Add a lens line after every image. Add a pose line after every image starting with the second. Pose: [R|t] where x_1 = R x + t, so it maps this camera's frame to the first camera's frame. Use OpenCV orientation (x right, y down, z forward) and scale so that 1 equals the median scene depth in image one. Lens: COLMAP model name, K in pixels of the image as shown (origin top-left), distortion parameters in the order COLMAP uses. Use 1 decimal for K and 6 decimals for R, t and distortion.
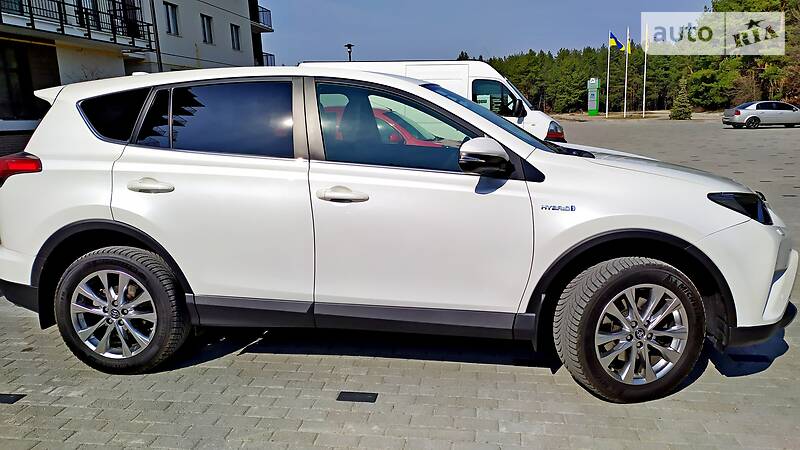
lens RADIAL K [[589.2, 0, 389.2], [0, 589.2, 222.2], [0, 0, 1]] dist [0.062672, -0.058019]
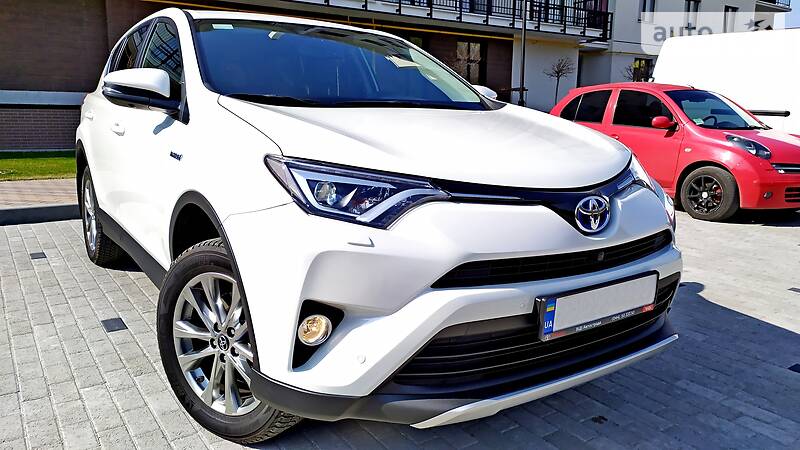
lens RADIAL K [[614.9, 0, 418.7], [0, 614.9, 207.4], [0, 0, 1]] dist [0.050438, -0.000962]
pose [[0.666096, 0.149521, -0.730725, 0.991312], [-0.172448, 0.984028, 0.044156, -0.042590], [0.725657, 0.096600, 0.681242, 0.582870]]
